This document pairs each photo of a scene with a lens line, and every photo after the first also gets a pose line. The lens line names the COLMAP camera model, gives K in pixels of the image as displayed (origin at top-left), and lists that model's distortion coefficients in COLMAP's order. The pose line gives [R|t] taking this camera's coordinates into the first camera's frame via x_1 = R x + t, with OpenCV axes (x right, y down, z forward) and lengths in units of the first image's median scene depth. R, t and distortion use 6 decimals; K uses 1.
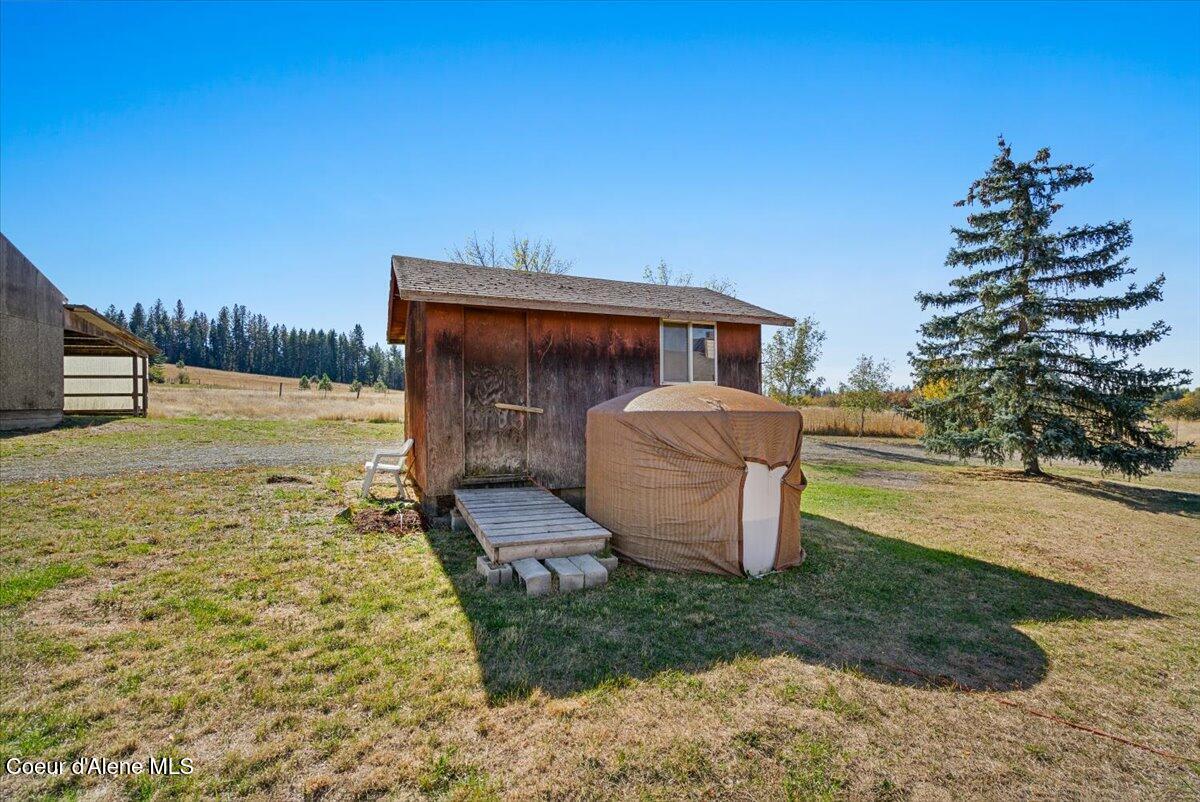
lens RADIAL K [[538.6, 0, 600.9], [0, 538.6, 407.0], [0, 0, 1]] dist [-0.000834, 0.000745]
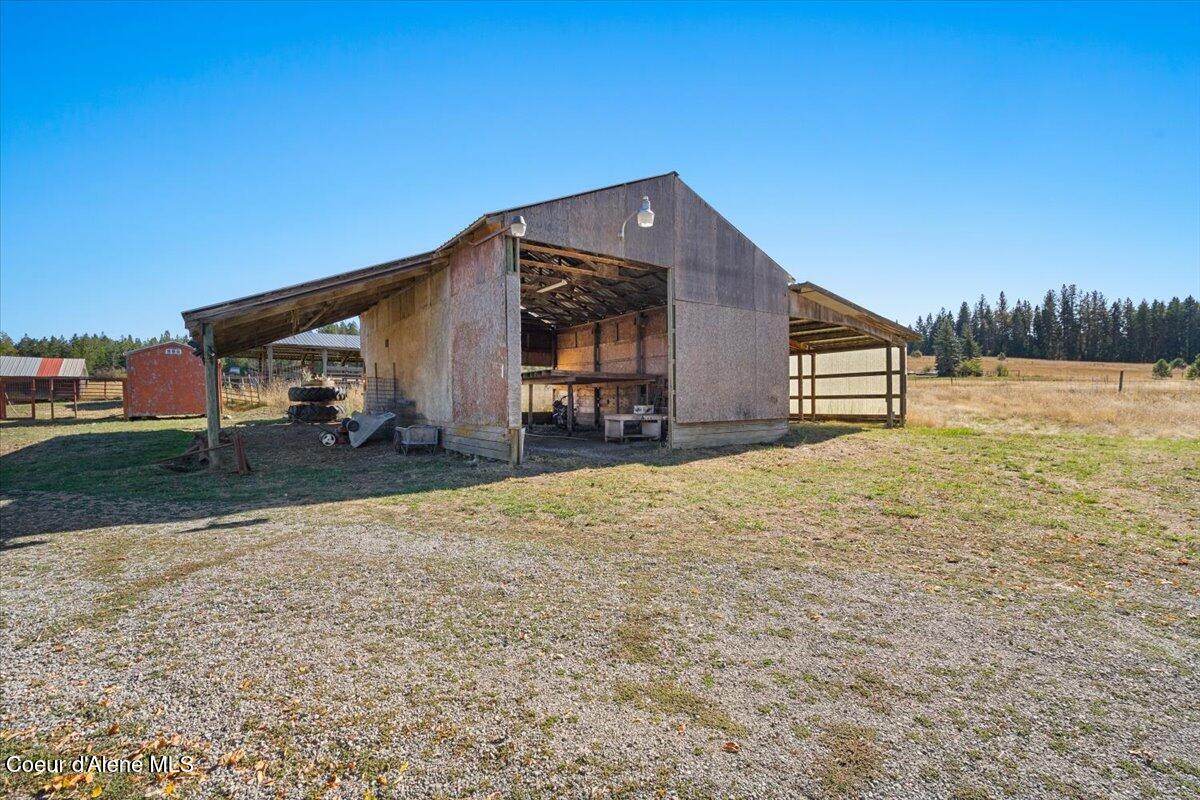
lens RADIAL K [[538.6, 0, 600.0], [0, 538.6, 396.0], [0, 0, 1]] dist [-0.002891, 0.001266]
pose [[0.258879, -0.001028, -0.965909, -0.100812], [-0.004035, 0.999990, -0.002146, -0.008655], [0.965901, 0.004453, 0.258872, 0.173894]]
